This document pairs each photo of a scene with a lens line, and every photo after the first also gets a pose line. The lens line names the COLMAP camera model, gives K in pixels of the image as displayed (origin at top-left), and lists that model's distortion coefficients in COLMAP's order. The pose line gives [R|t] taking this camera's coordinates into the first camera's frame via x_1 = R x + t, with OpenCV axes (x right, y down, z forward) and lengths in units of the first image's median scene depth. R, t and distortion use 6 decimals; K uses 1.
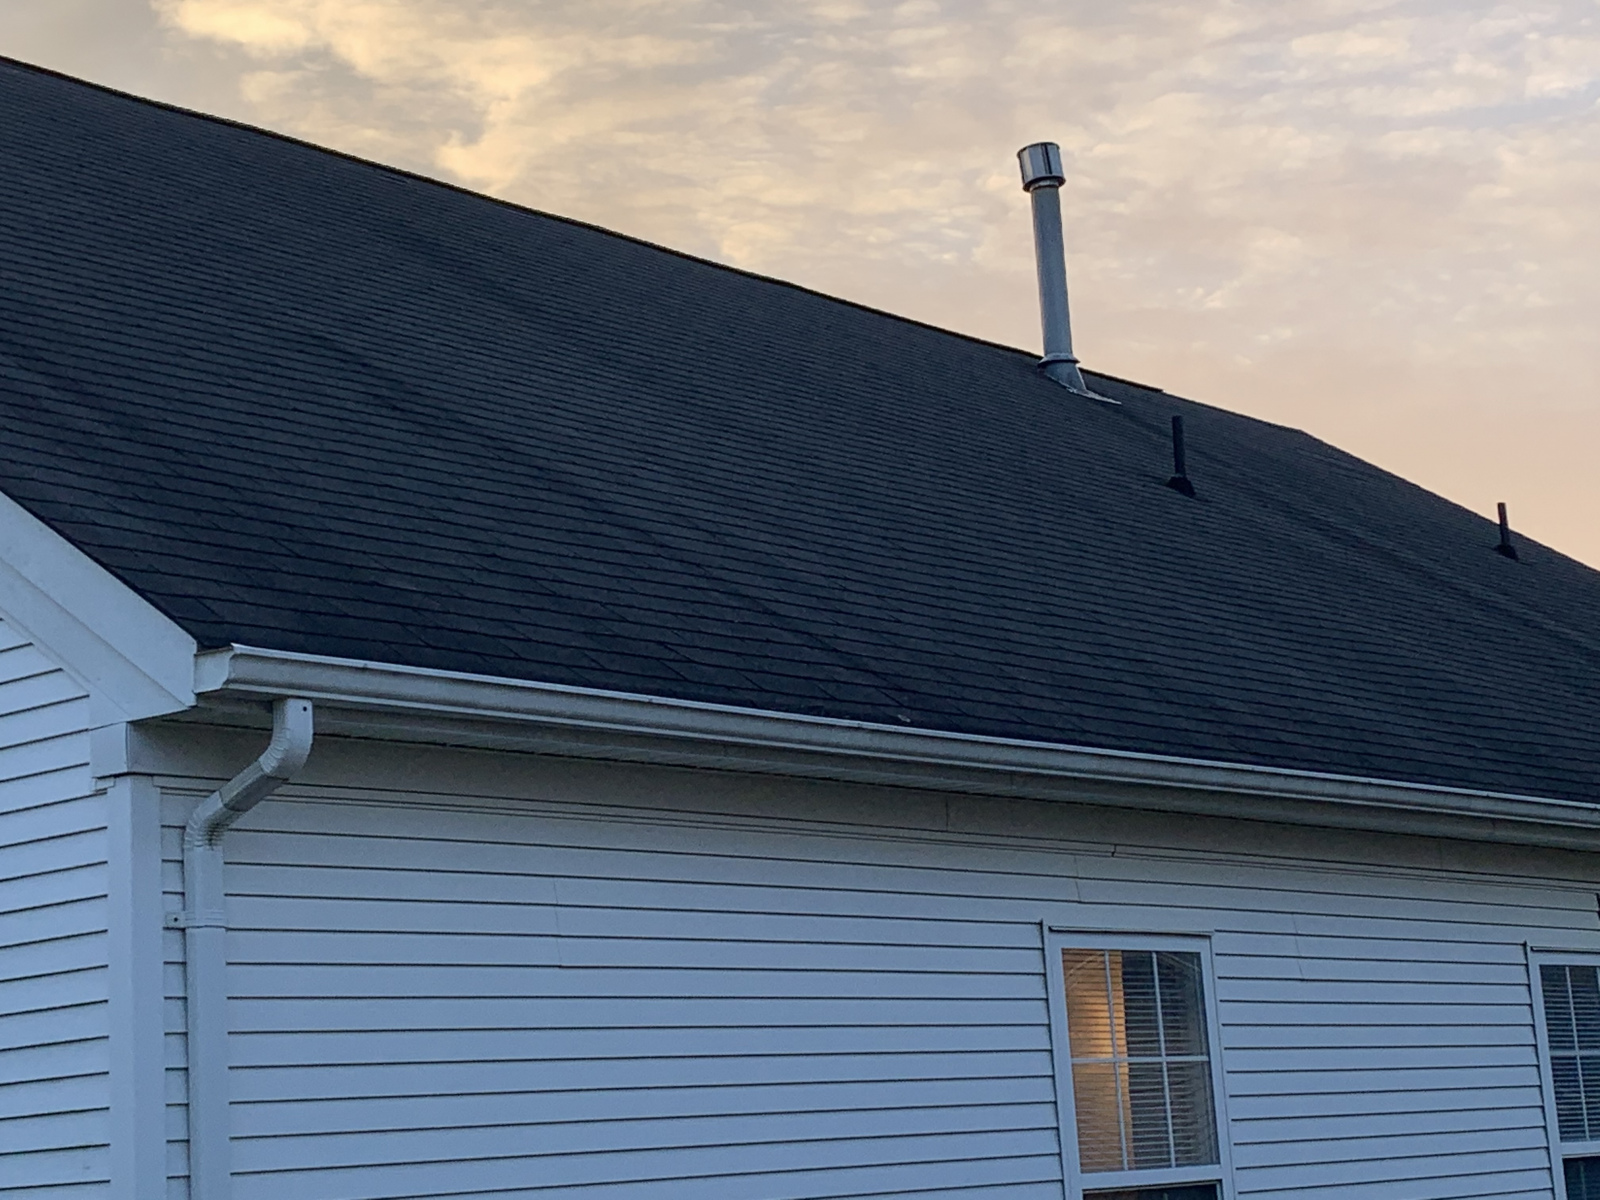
lens RADIAL K [[2960.7, 0, 798.3], [0, 2960.7, 597.6], [0, 0, 1]] dist [0.042661, 0.000000]
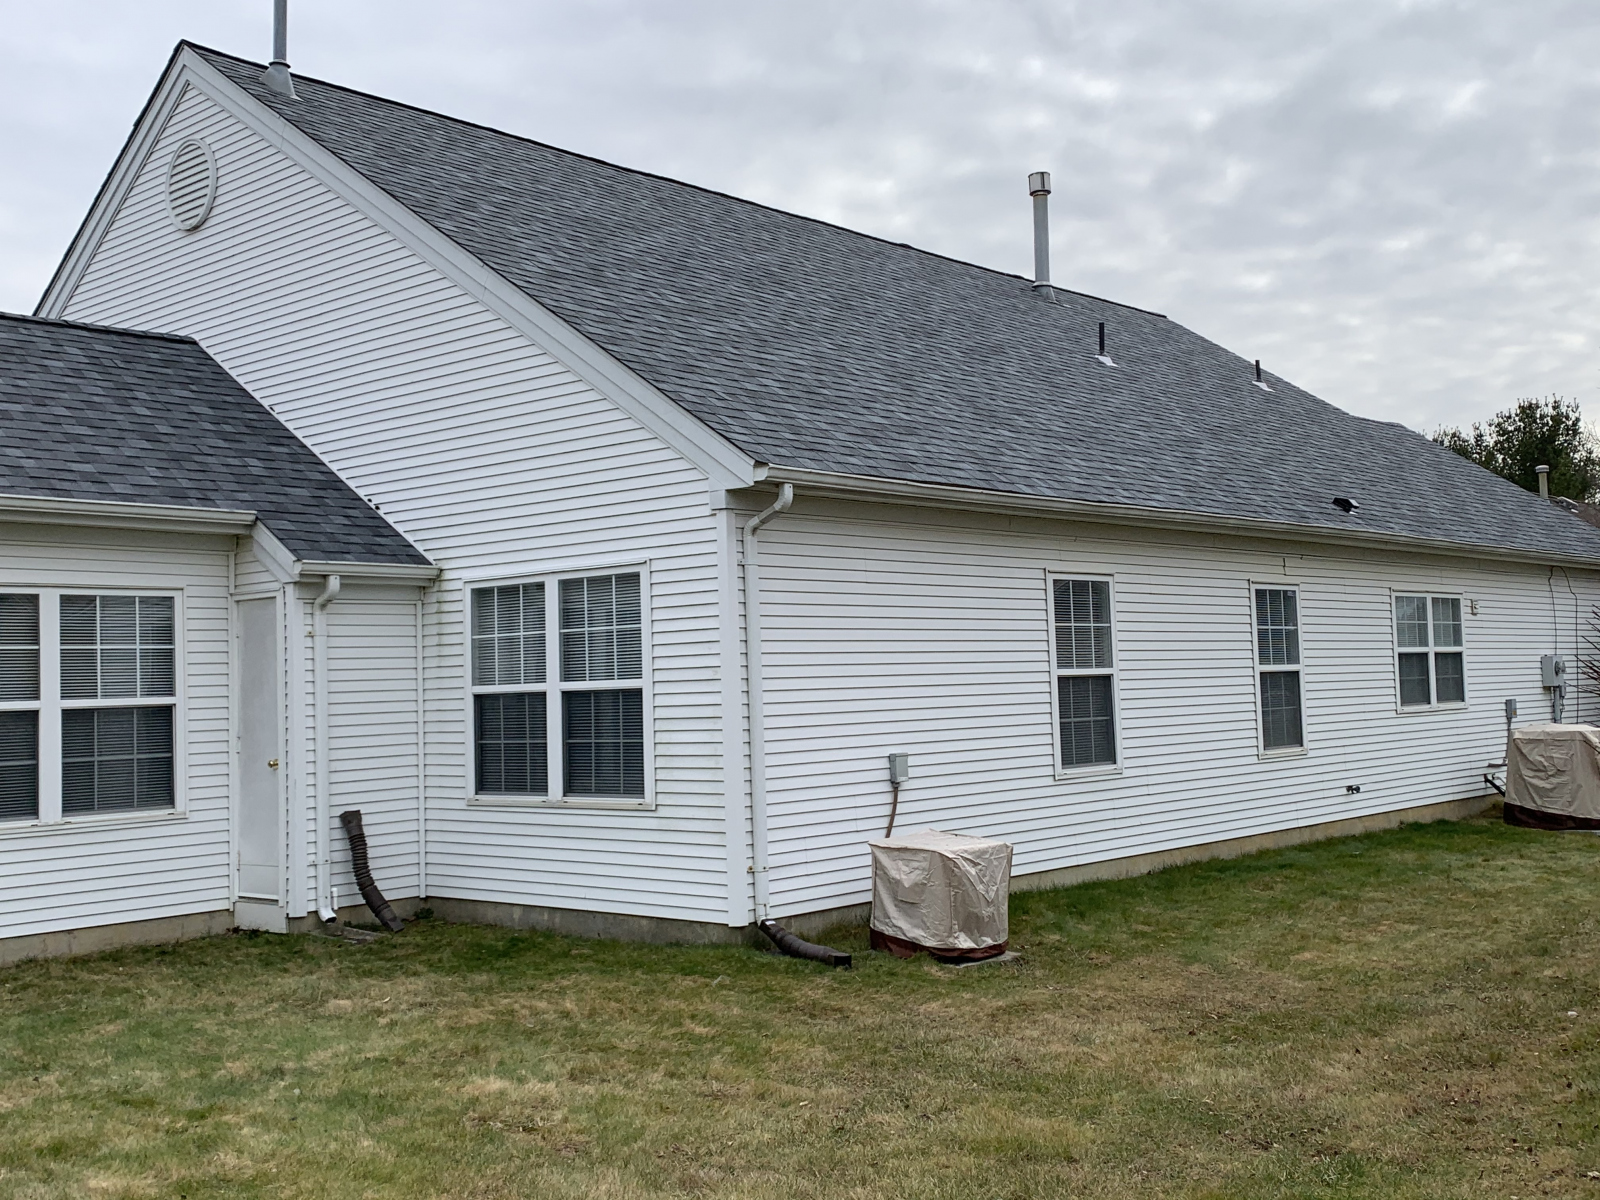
lens RADIAL K [[1729.0, 0, 797.8], [0, 1729.0, 604.9], [0, 0, 1]] dist [0.197904, 0.000000]
pose [[0.999258, 0.024383, -0.029818, -0.066752], [-0.019951, 0.989835, 0.140815, -0.050195], [0.032948, -0.140116, 0.989587, -0.370609]]
